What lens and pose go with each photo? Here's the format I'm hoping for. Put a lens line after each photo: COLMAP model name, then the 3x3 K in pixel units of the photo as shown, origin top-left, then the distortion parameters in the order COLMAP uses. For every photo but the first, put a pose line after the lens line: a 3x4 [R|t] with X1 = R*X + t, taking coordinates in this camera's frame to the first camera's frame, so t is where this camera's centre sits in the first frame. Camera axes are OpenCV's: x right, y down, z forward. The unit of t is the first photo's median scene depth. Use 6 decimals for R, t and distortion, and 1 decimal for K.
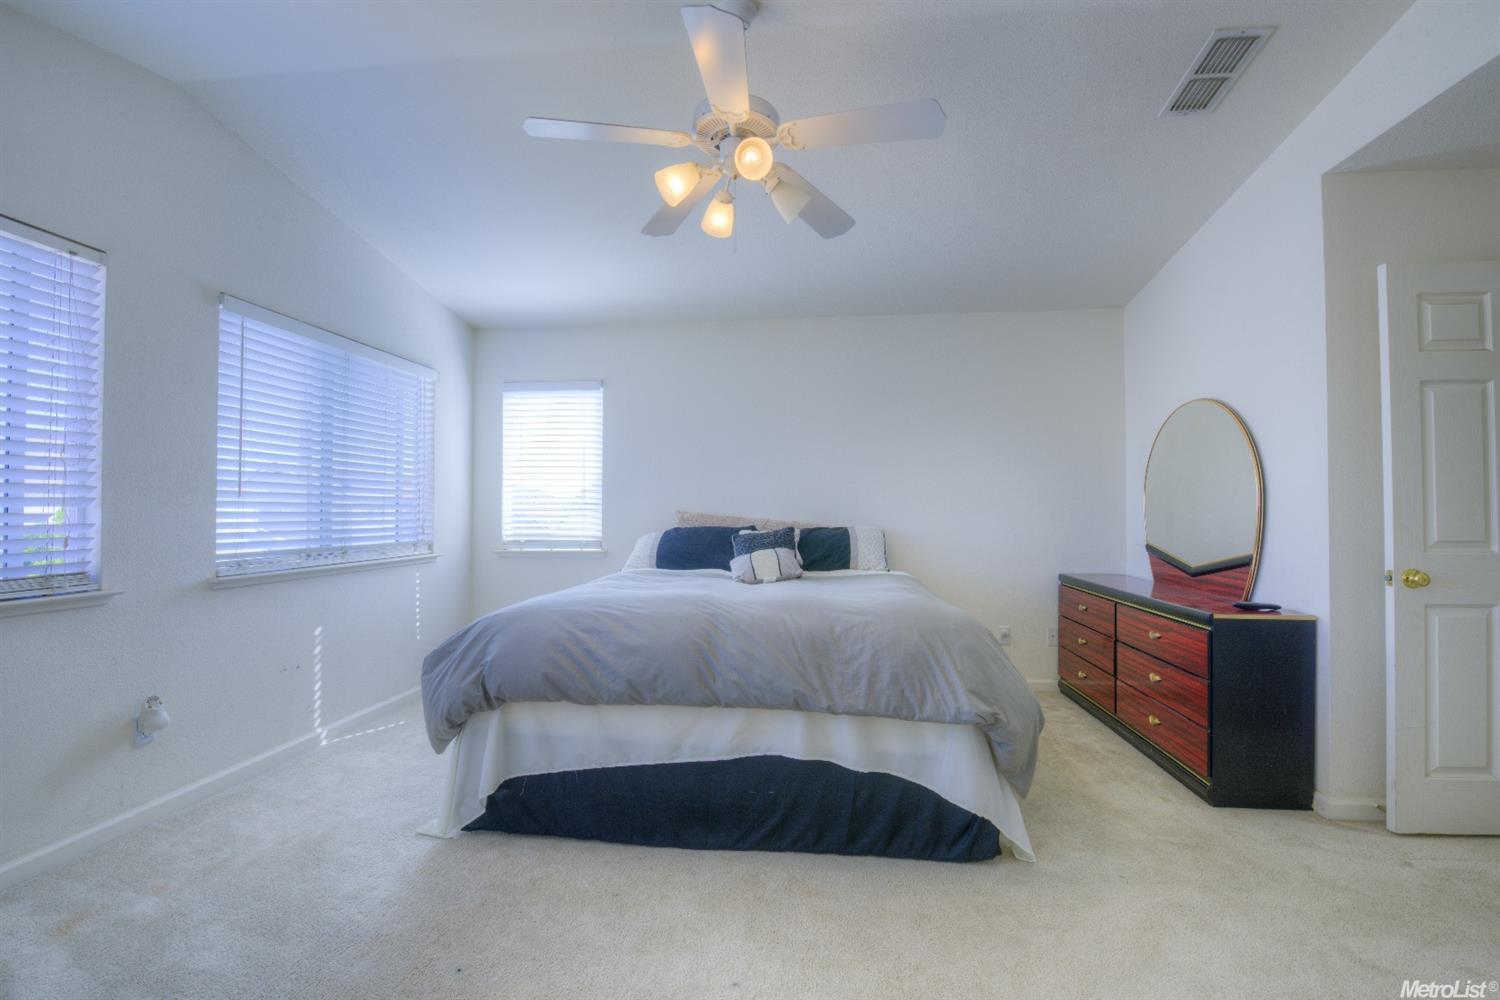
lens RADIAL K [[653.7, 0, 756.3], [0, 653.7, 501.5], [0, 0, 1]] dist [-0.010538, -0.006169]
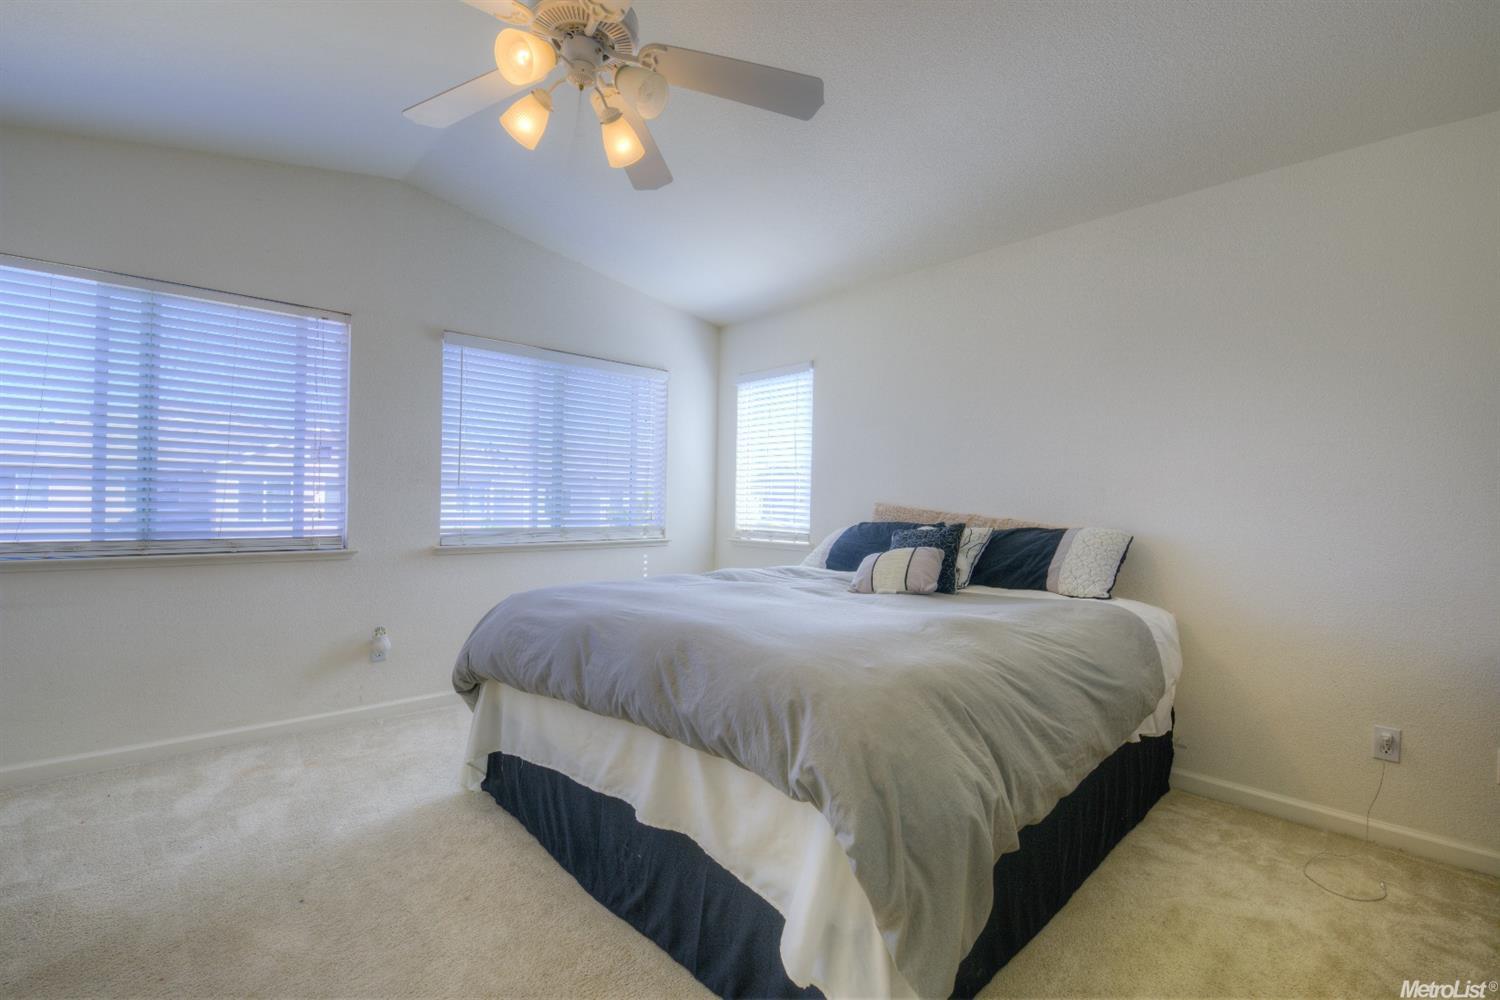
lens RADIAL K [[653.7, 0, 746.1], [0, 653.7, 501.3], [0, 0, 1]] dist [-0.010538, -0.006169]
pose [[0.752723, 0.010455, -0.658254, 0.394256], [-0.005175, 0.999937, 0.009965, 0.007008], [0.658317, -0.004094, 0.752730, 0.308804]]
